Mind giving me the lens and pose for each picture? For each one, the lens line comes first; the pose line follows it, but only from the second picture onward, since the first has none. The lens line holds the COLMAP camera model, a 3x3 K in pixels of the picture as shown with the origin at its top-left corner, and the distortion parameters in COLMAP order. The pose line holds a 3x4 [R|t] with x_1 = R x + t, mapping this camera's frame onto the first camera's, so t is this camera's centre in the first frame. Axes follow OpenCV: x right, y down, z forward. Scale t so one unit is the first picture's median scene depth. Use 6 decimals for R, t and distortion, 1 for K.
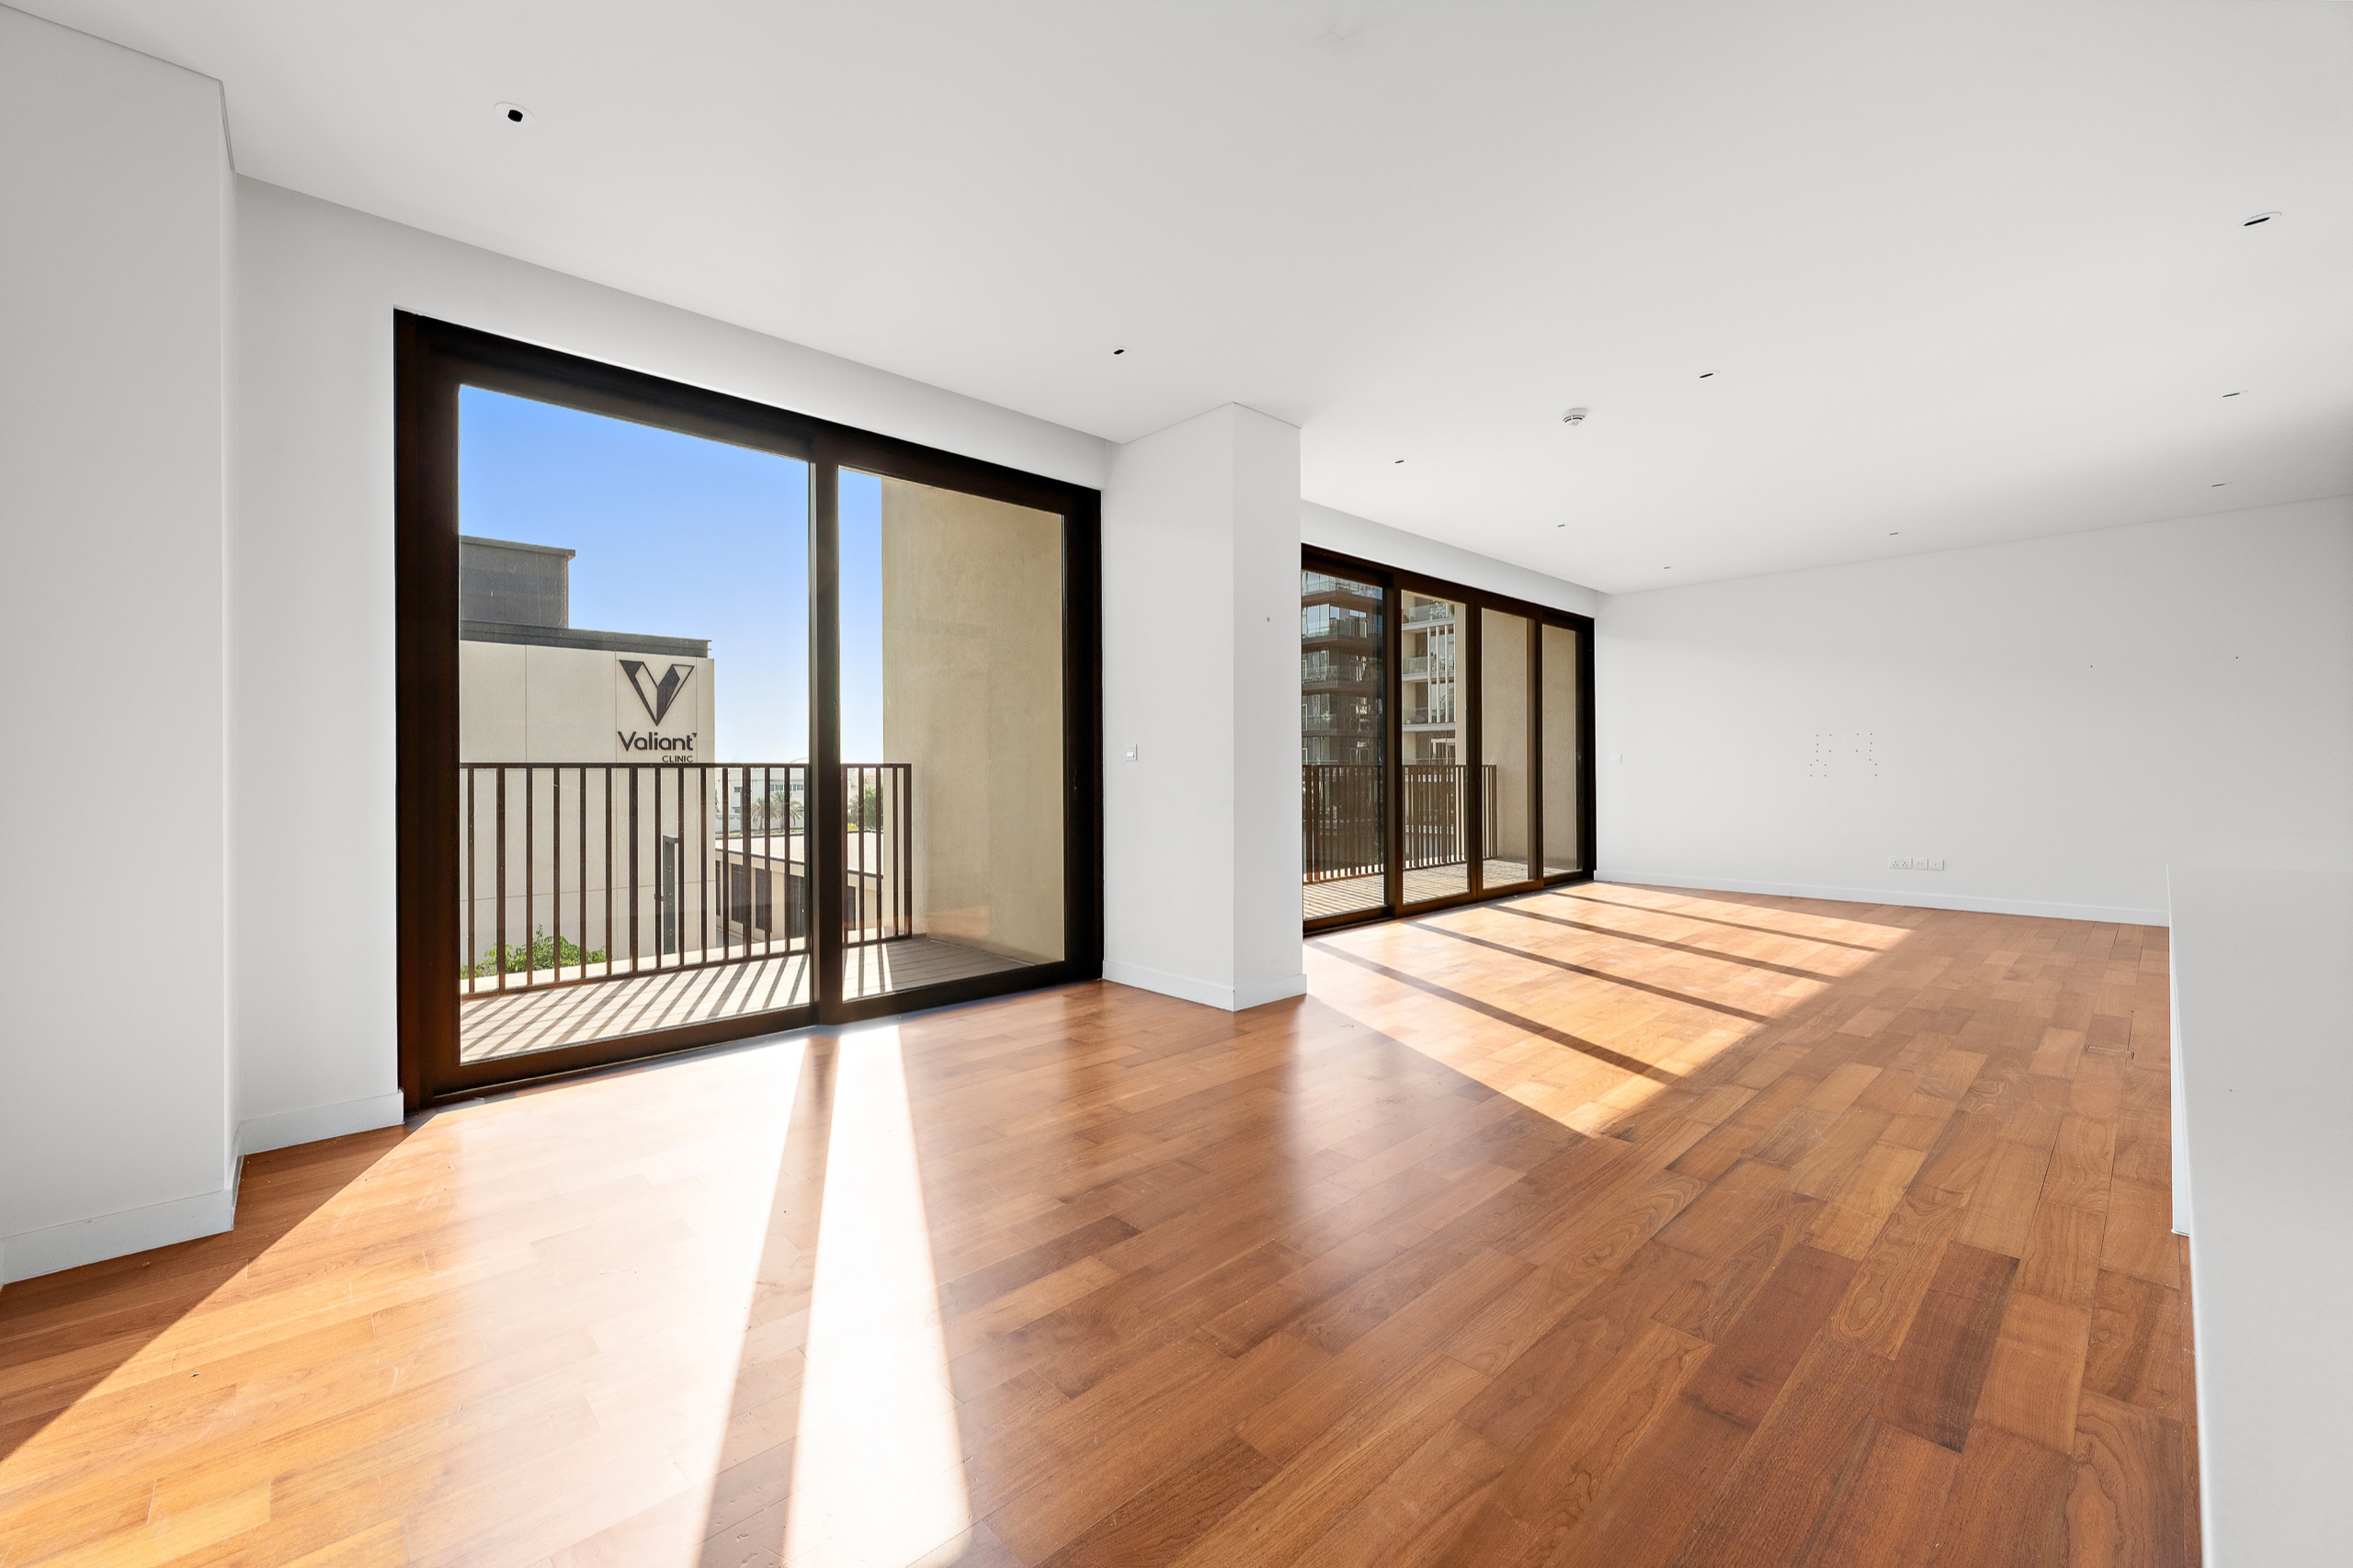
lens RADIAL K [[940.3, 0, 1146.3], [0, 940.3, 741.6], [0, 0, 1]] dist [0.004414, 0.000861]
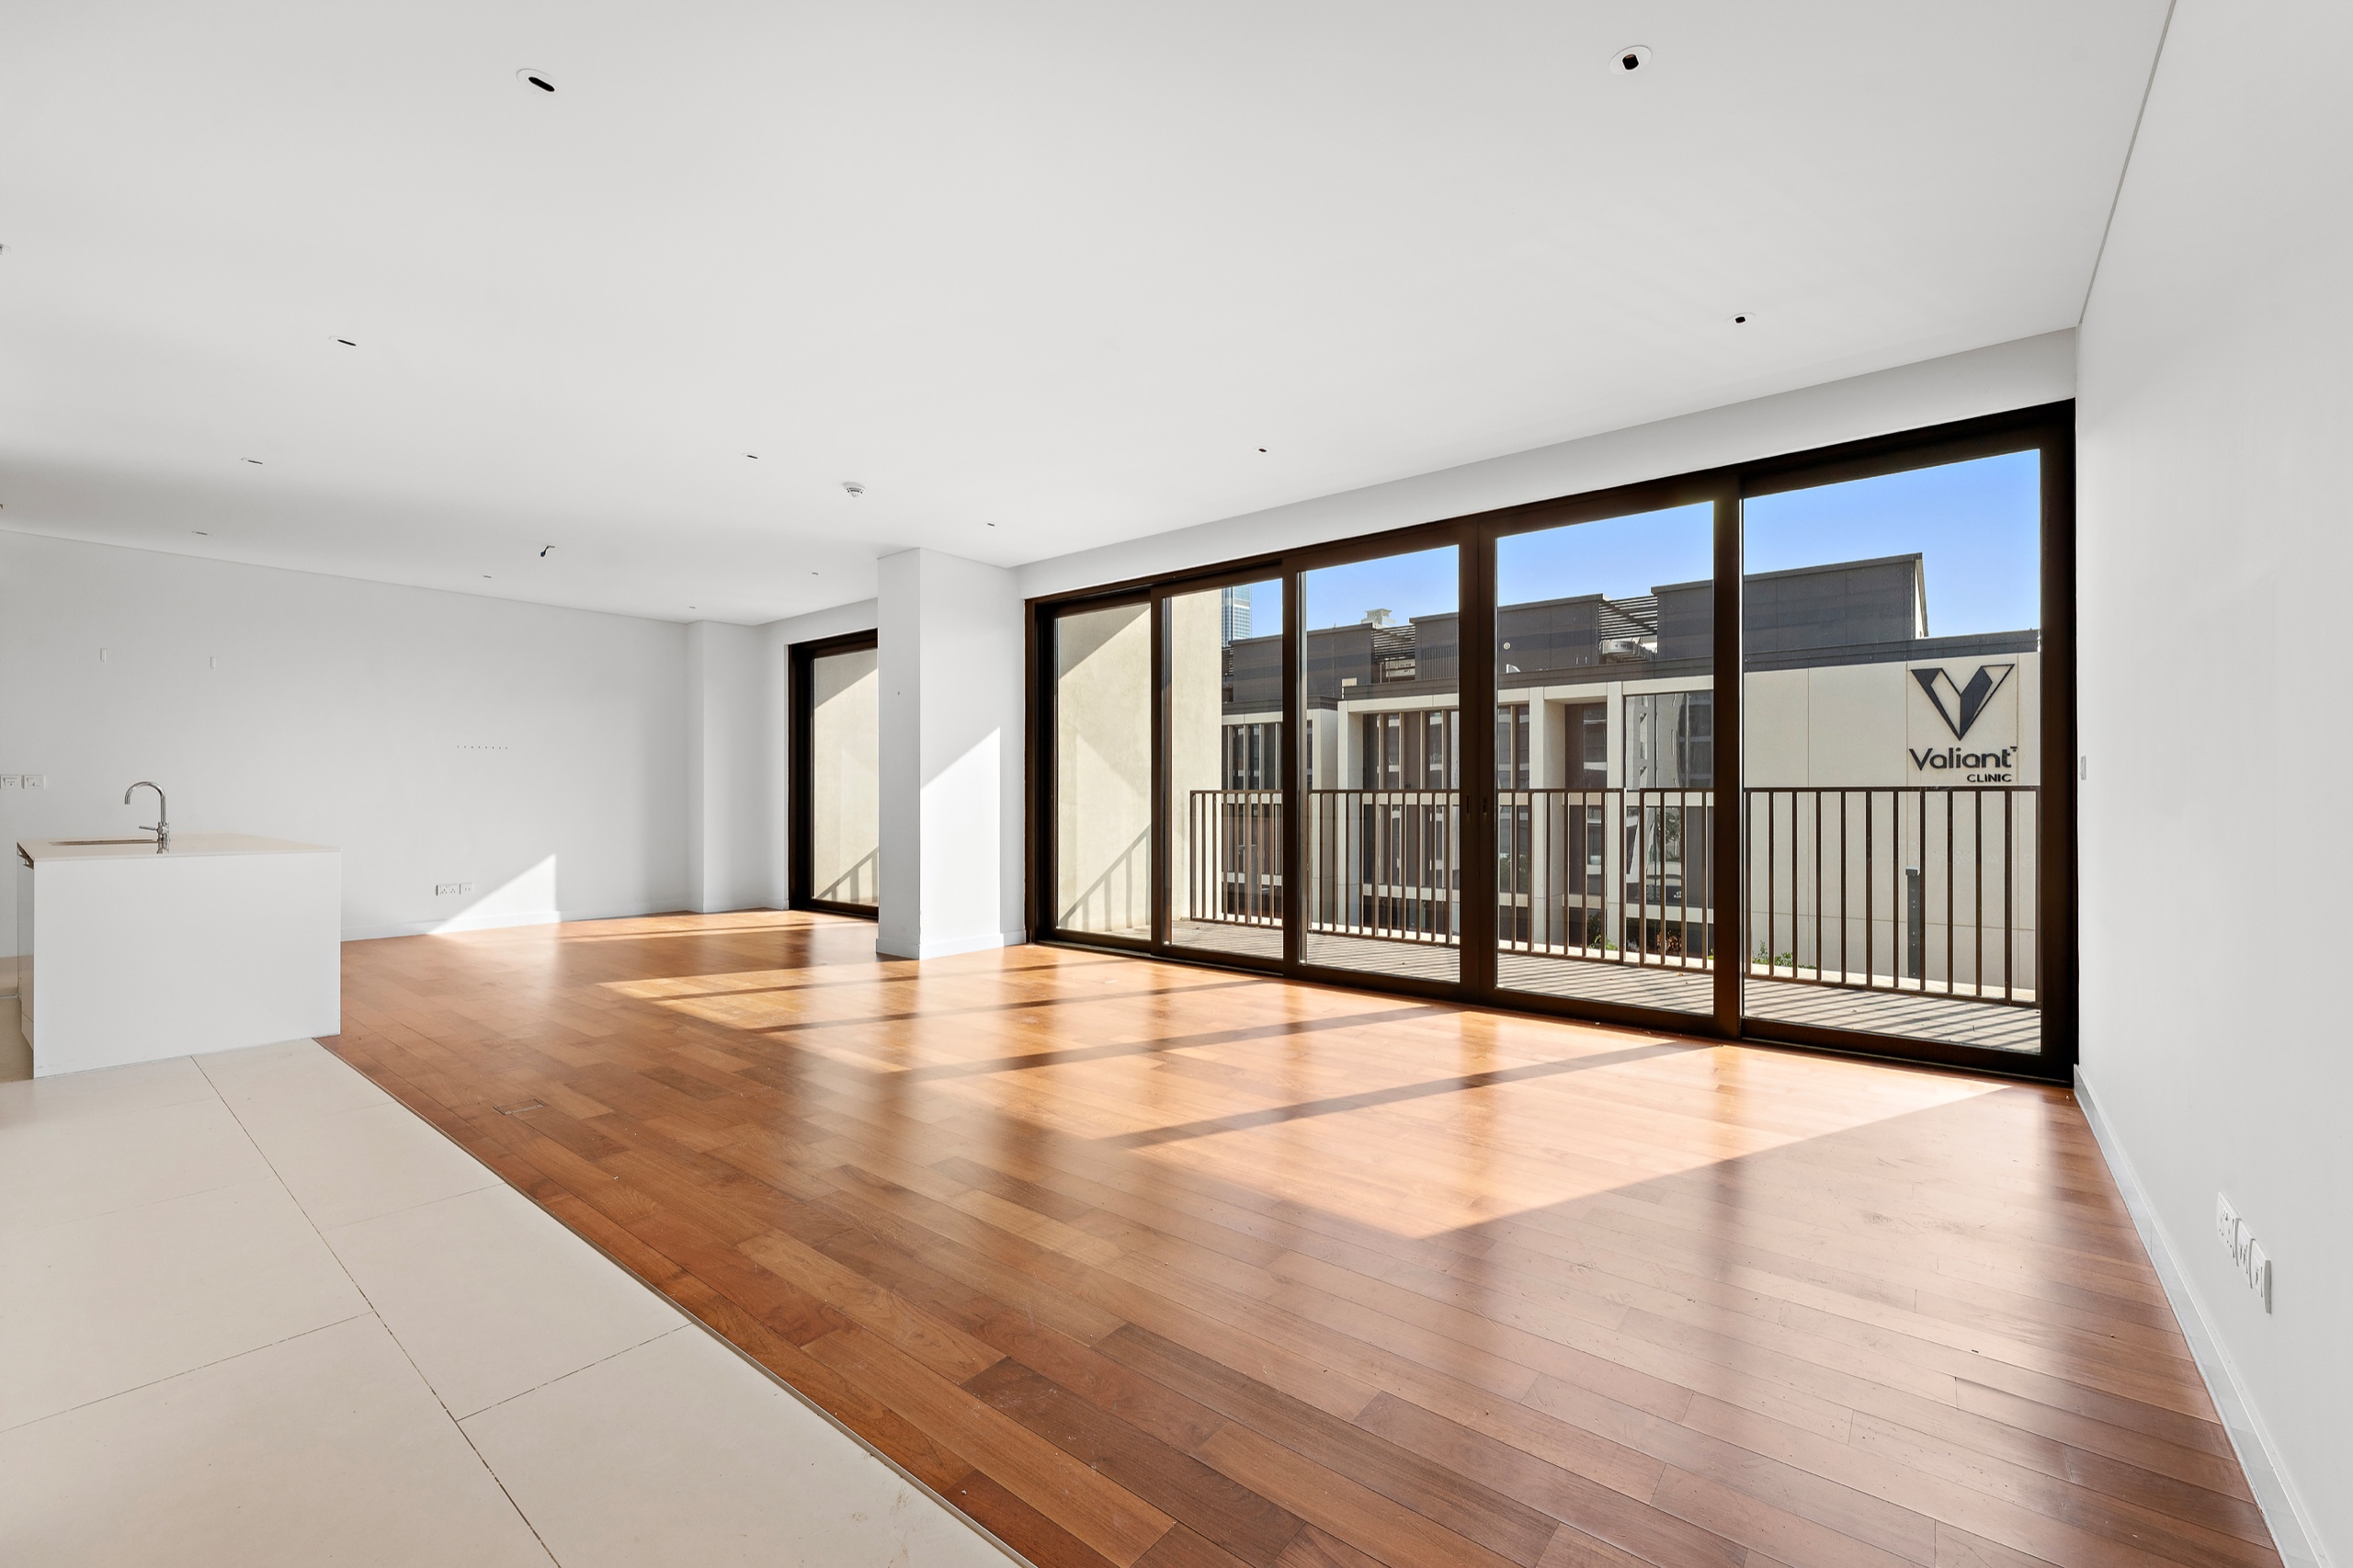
lens RADIAL K [[940.3, 0, 1191.3], [0, 940.3, 803.7], [0, 0, 1]] dist [0.004414, 0.000861]
pose [[0.147422, 0.014591, -0.988966, 0.266829], [0.029547, 0.999380, 0.019150, 0.004450], [0.988632, -0.032044, 0.146900, 0.198654]]
